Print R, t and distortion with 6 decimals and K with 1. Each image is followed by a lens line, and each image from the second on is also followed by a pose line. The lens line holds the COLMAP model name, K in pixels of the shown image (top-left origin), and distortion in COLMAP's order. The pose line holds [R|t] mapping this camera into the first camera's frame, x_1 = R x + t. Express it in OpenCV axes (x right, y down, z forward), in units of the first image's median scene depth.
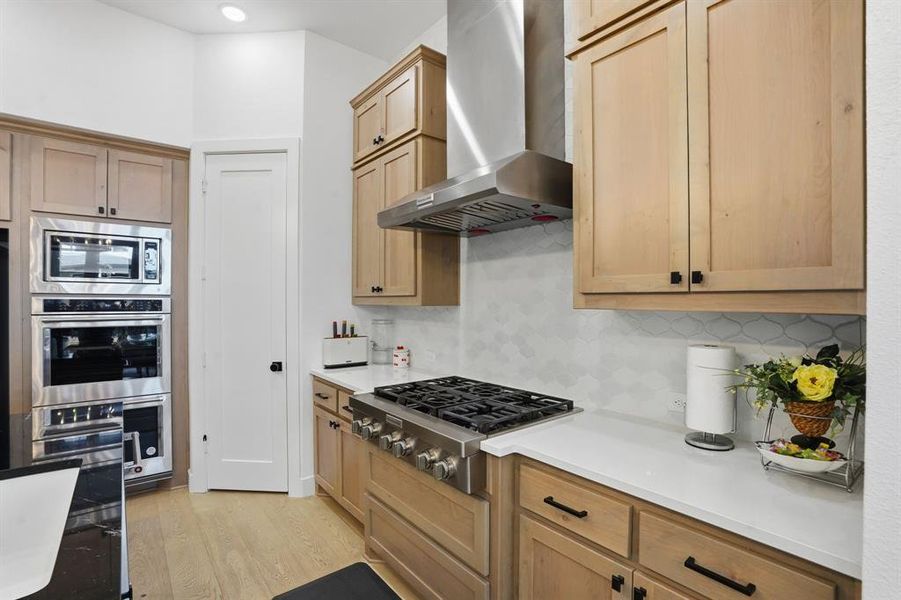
lens RADIAL K [[421.3, 0, 452.9], [0, 421.3, 302.0], [0, 0, 1]] dist [-0.036354, 0.005845]
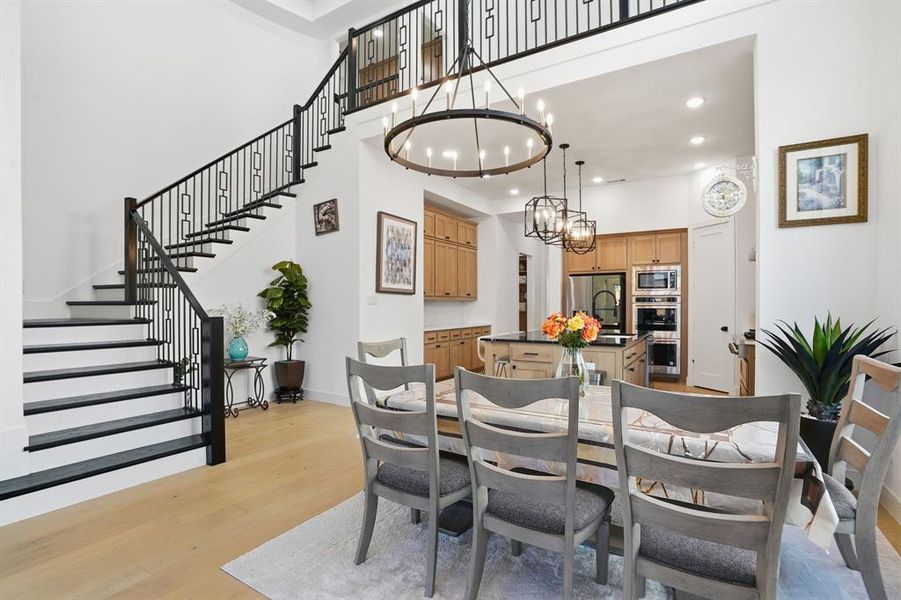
lens RADIAL K [[421.3, 0, 457.1], [0, 421.3, 305.4], [0, 0, 1]] dist [-0.036354, 0.005845]
pose [[0.337698, -0.000144, -0.941254, 1.076491], [-0.004010, 0.999991, -0.001592, 0.049859], [0.941246, 0.004312, 0.337695, -0.932732]]
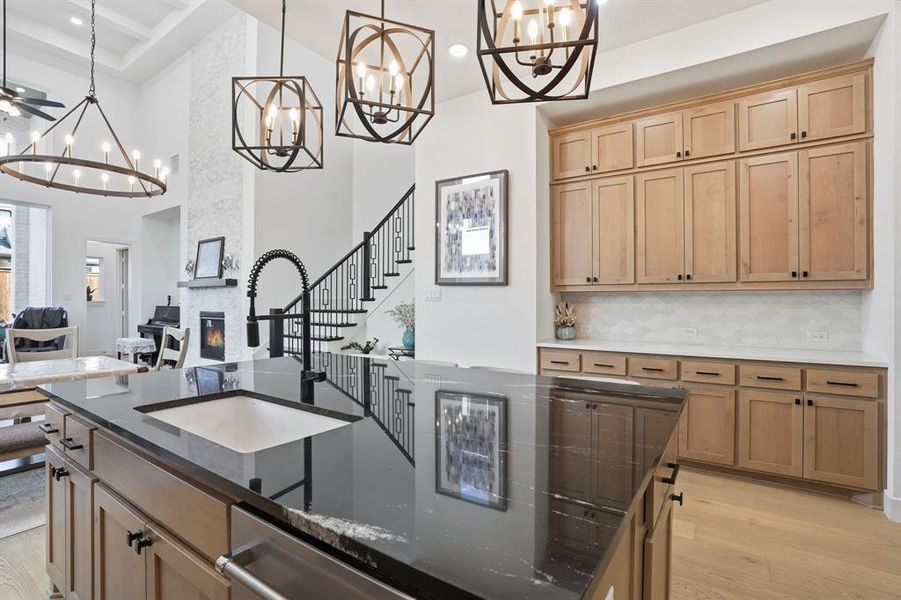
lens RADIAL K [[421.3, 0, 454.3], [0, 421.3, 299.9], [0, 0, 1]] dist [-0.036354, 0.005845]
pose [[-0.950375, -0.006896, -0.311031, -0.452411], [-0.007605, 0.999971, 0.001068, 0.039834], [0.311014, 0.003381, -0.950399, 0.830548]]
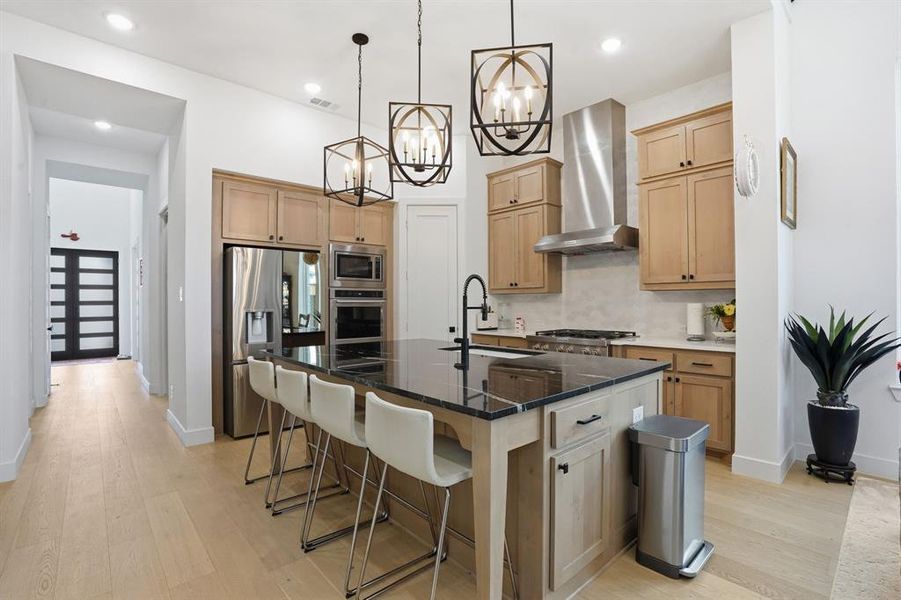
lens RADIAL K [[421.3, 0, 453.1], [0, 421.3, 299.5], [0, 0, 1]] dist [-0.036354, 0.005845]
pose [[0.998908, -0.004177, 0.046543, -0.522682], [0.004717, 0.999923, -0.011499, 0.053386], [-0.046491, 0.011706, 0.998850, -0.785786]]
